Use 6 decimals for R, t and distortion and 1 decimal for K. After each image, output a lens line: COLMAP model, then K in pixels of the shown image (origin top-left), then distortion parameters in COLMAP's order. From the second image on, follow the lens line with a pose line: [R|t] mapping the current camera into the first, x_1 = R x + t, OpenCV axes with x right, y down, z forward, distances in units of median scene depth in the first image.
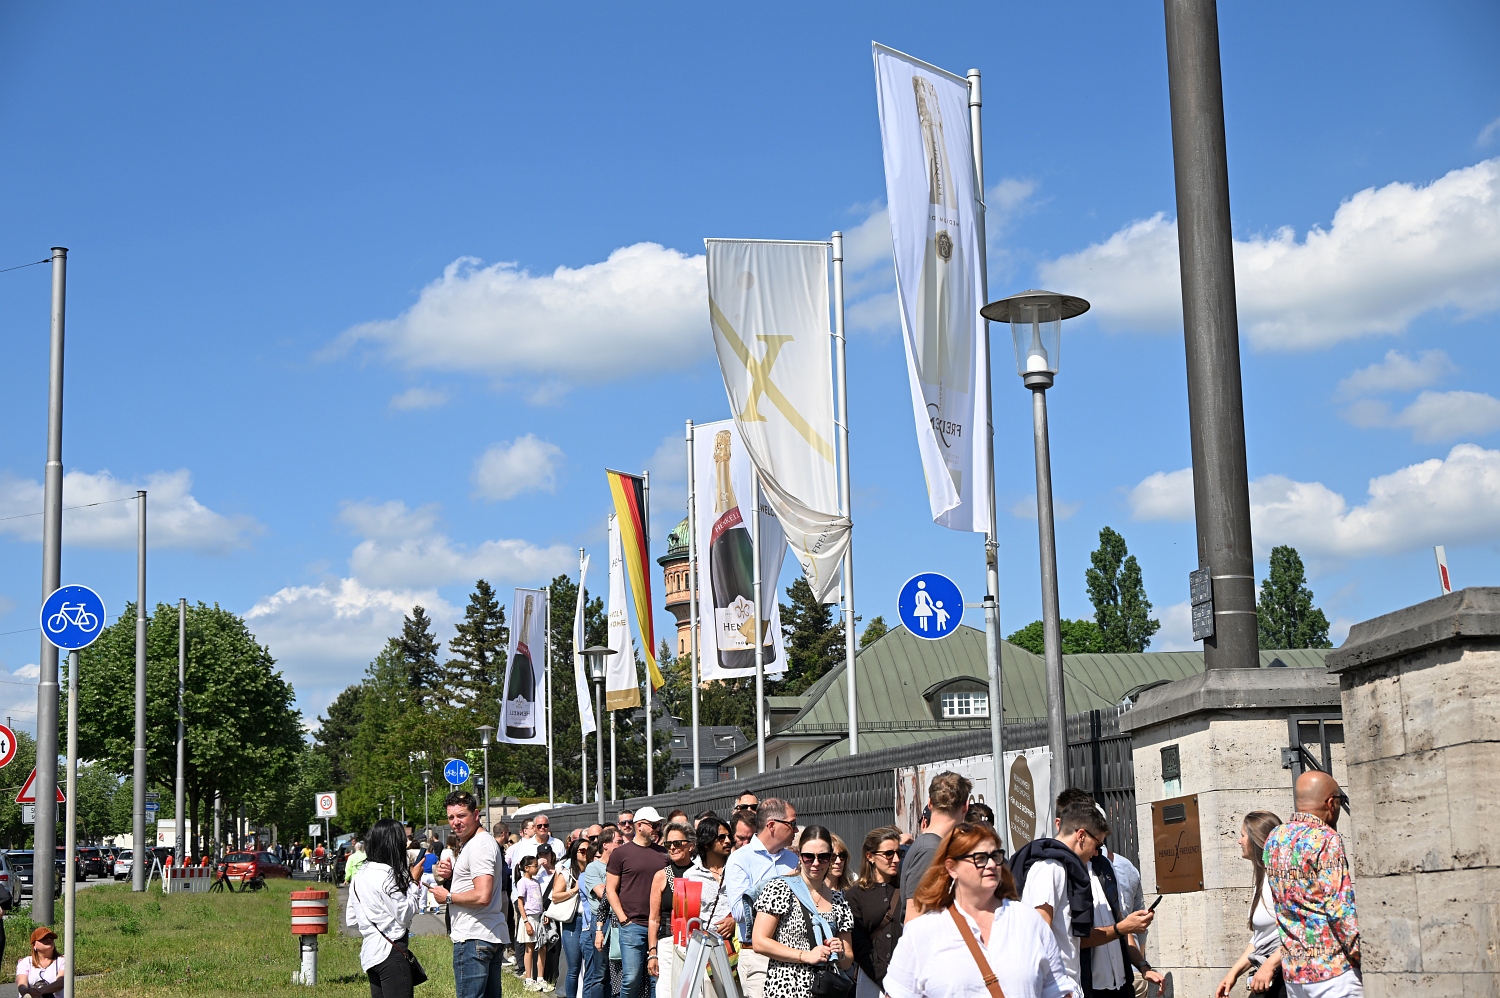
lens RADIAL K [[2359.7, 0, 750.7], [0, 2359.7, 495.9], [0, 0, 1]] dist [-0.040099, 0.000000]
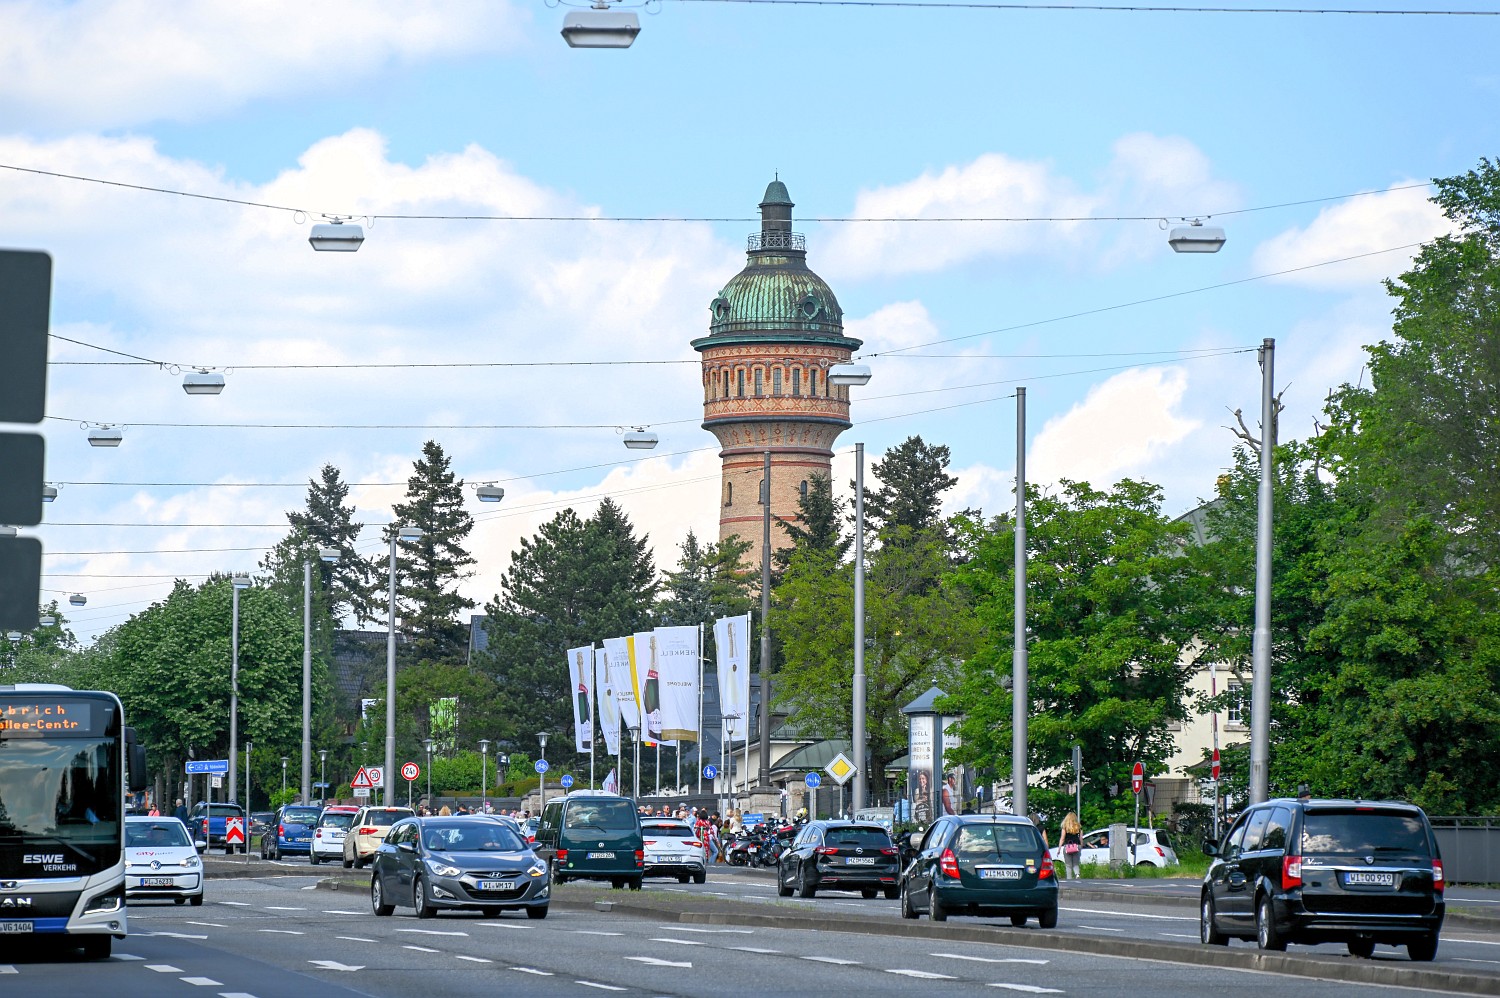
lens RADIAL K [[7783.9, 0, 749.9], [0, 7783.9, 499.8], [0, 0, 1]] dist [0.321803, 0.000000]
pose [[0.998760, 0.036547, -0.033808, 0.057996], [-0.032961, 0.994326, 0.101143, -0.182848], [0.037313, -0.099903, 0.994297, -1.282283]]
